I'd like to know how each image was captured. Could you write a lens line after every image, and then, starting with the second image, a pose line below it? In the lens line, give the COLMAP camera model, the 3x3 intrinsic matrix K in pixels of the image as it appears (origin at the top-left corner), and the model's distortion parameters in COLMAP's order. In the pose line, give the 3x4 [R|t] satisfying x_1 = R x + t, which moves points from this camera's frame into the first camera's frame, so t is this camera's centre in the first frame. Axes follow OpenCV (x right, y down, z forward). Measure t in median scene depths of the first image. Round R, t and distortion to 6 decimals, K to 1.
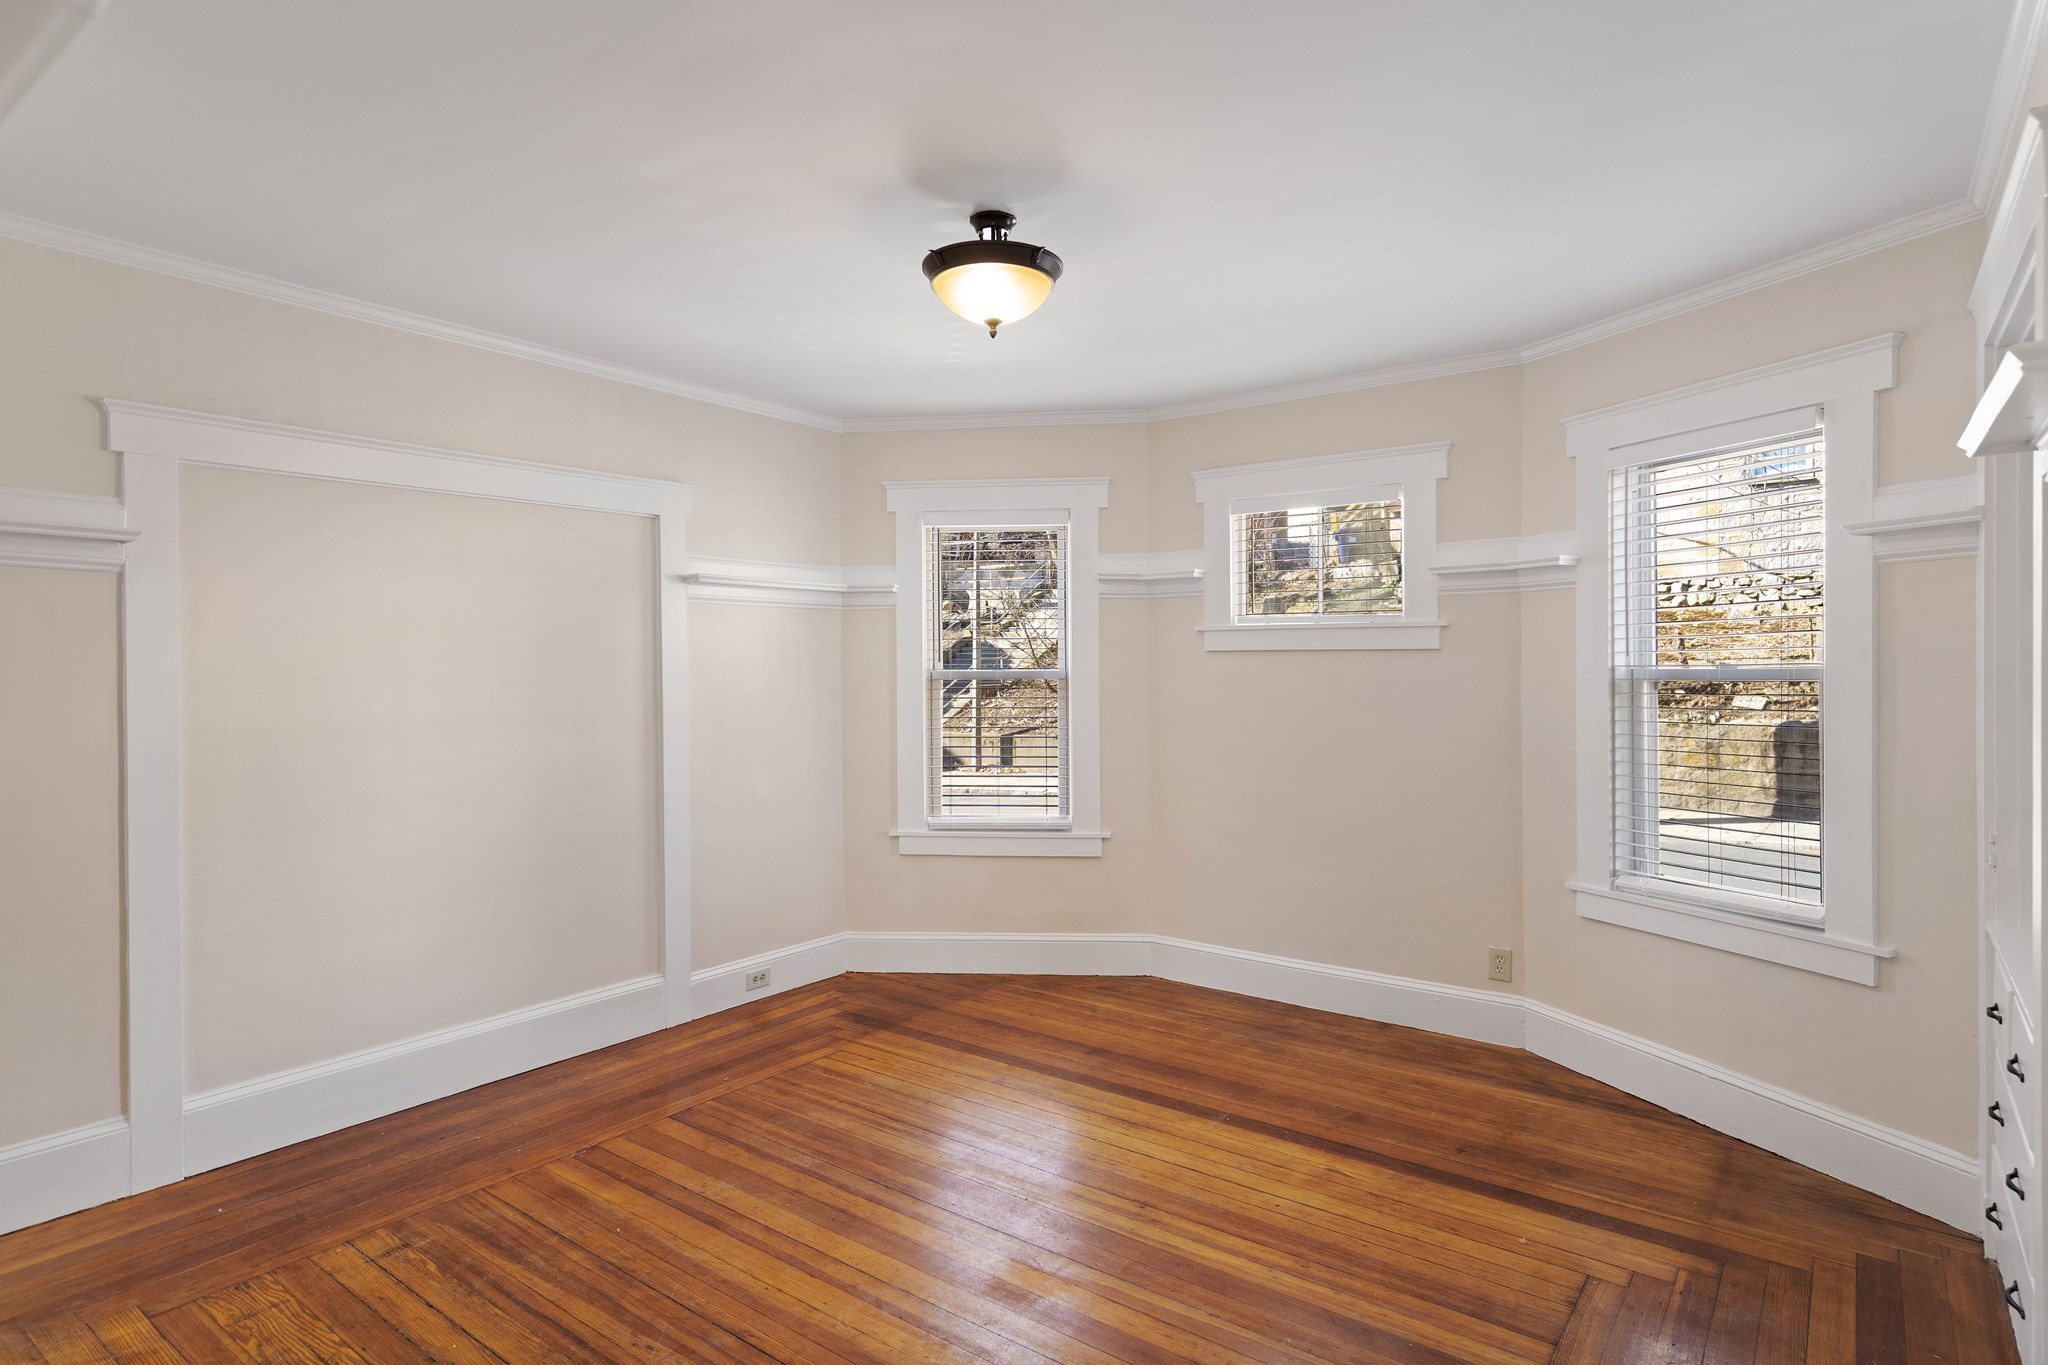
lens RADIAL K [[1073.3, 0, 1034.5], [0, 1073.3, 675.6], [0, 0, 1]] dist [-0.001798, 0.000549]
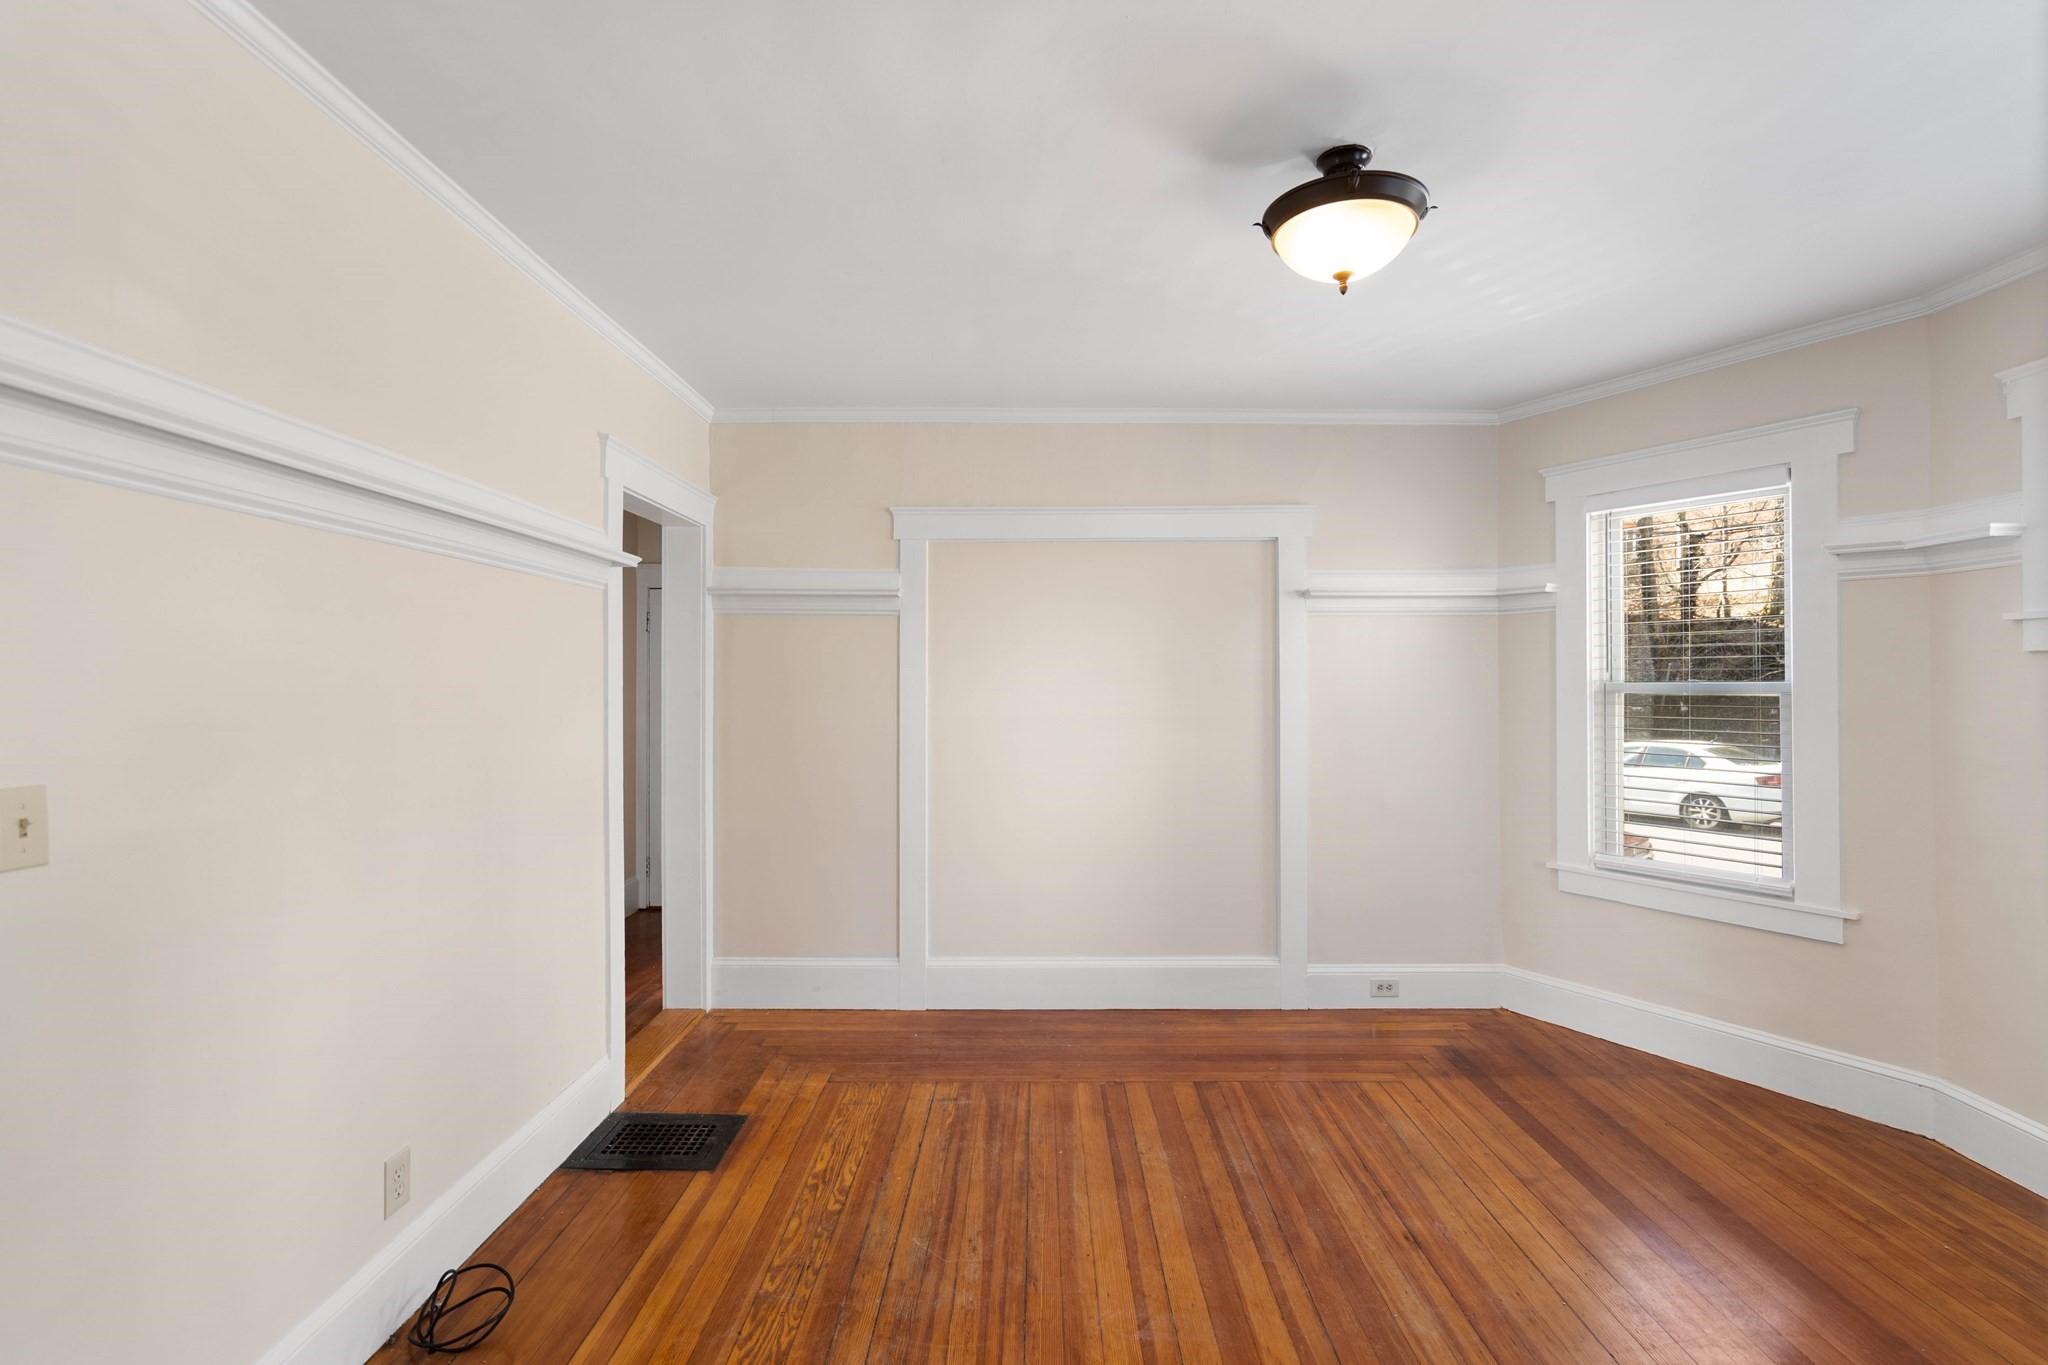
lens RADIAL K [[943.5, 0, 1027.7], [0, 943.5, 671.2], [0, 0, 1]] dist [-0.008582, 0.002181]
pose [[0.600276, -0.003662, -0.799784, 0.316219], [-0.010787, 0.999861, -0.012675, 0.002506], [0.799720, 0.016235, 0.600154, 0.260097]]
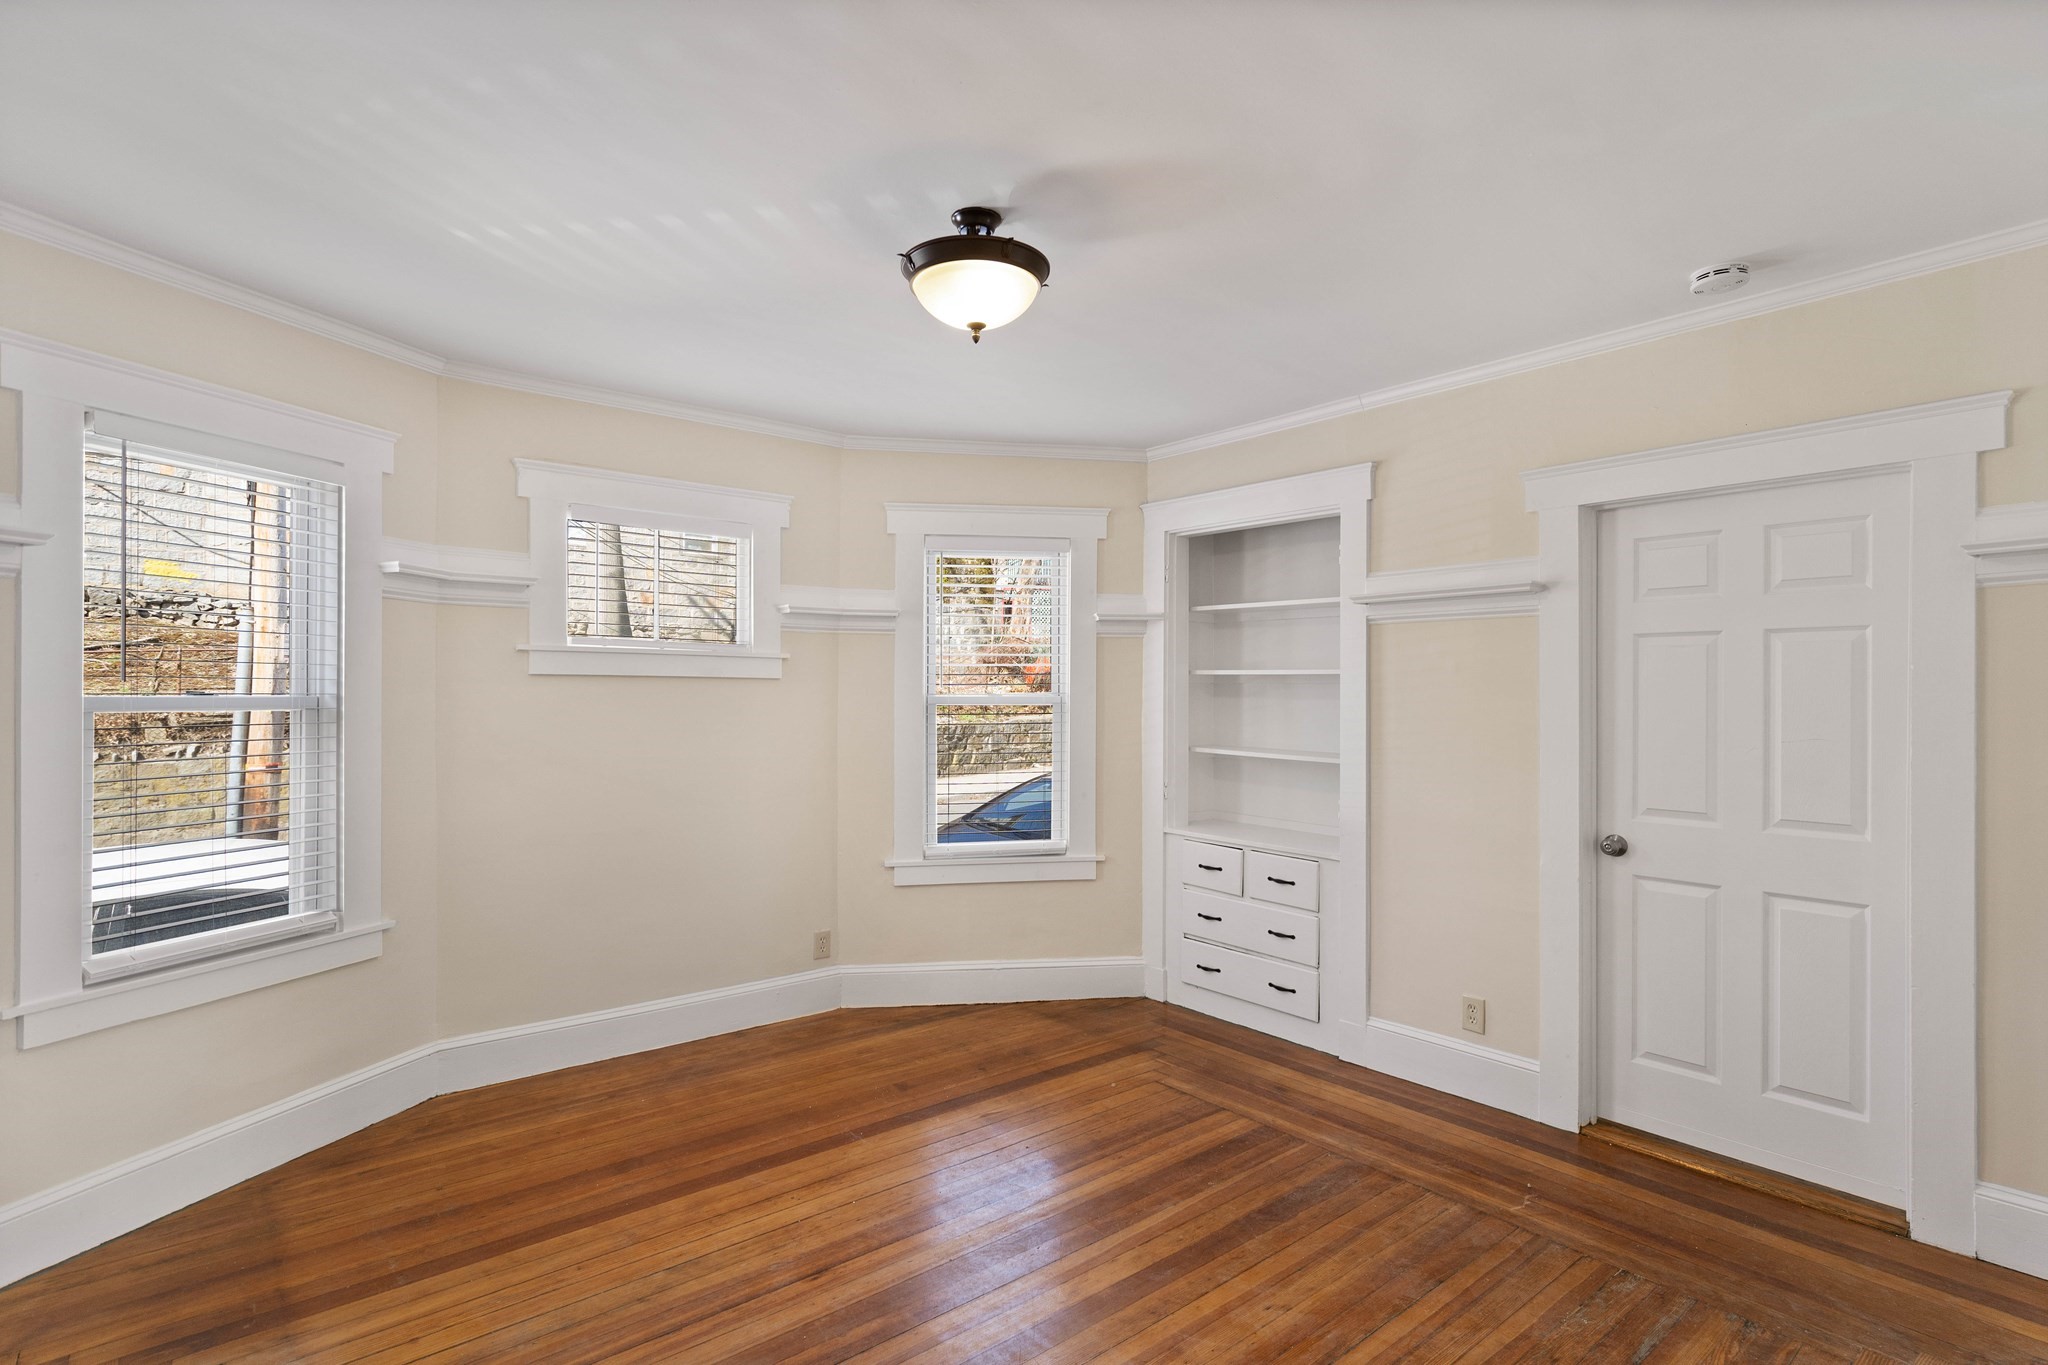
lens RADIAL K [[1043.8, 0, 981.5], [0, 1043.8, 698.4], [0, 0, 1]] dist [0.002951, 0.001053]
pose [[0.241346, 0.001124, 0.970439, -0.696991], [0.004638, 0.999987, -0.002311, -0.000598], [-0.970428, 0.005058, 0.241337, 0.588775]]
